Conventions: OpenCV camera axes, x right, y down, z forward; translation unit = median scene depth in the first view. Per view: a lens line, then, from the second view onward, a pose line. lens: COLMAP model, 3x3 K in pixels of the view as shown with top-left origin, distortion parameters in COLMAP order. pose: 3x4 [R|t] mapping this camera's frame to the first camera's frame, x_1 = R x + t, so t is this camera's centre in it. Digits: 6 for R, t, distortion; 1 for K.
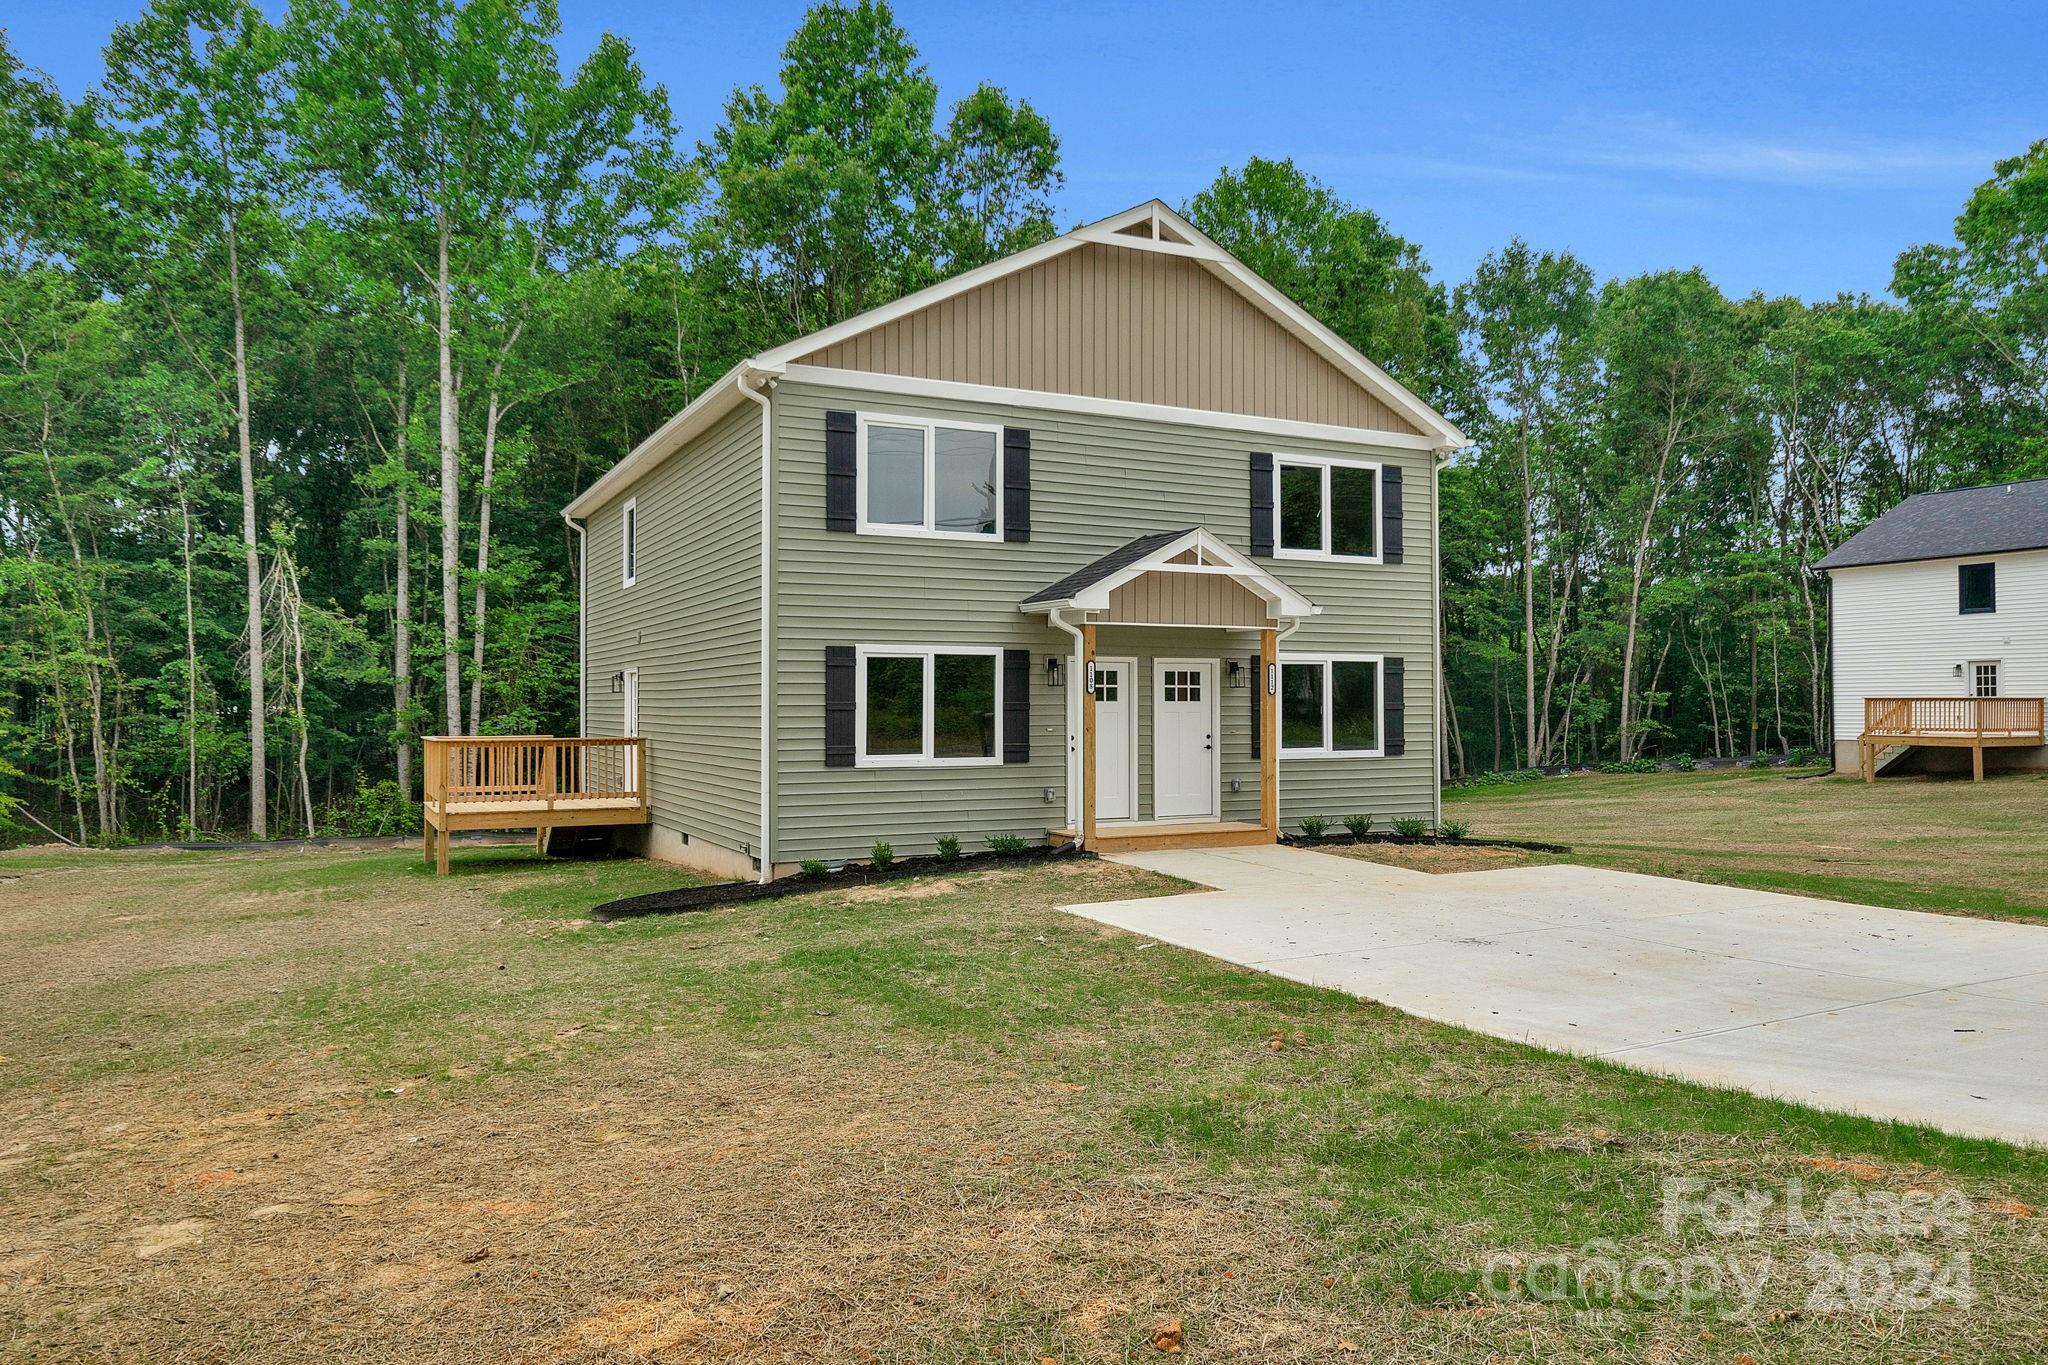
lens RADIAL K [[1379.6, 0, 1023.0], [0, 1379.6, 658.1], [0, 0, 1]] dist [0.001226, -0.039760]
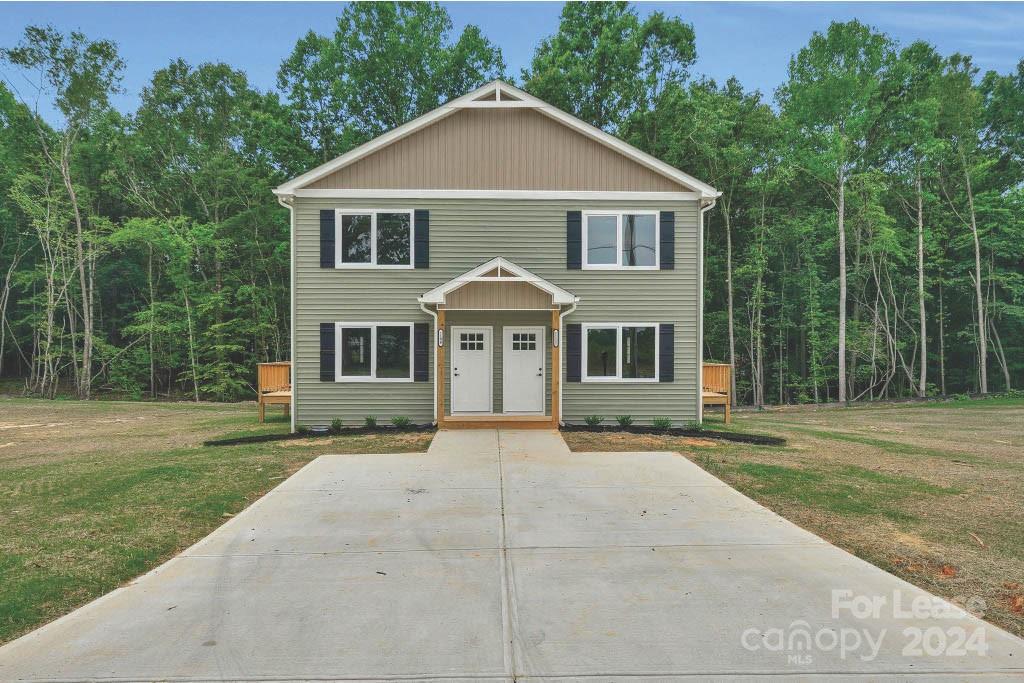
lens RADIAL K [[631.5, 0, 512.0], [0, 631.5, 341.5], [0, 0, 1]] dist [0.004406, 0.002024]
pose [[0.903409, -0.004944, -0.428751, 0.463662], [0.012290, 0.999821, 0.014365, 0.007796], [0.428604, -0.018247, 0.903308, 0.229201]]
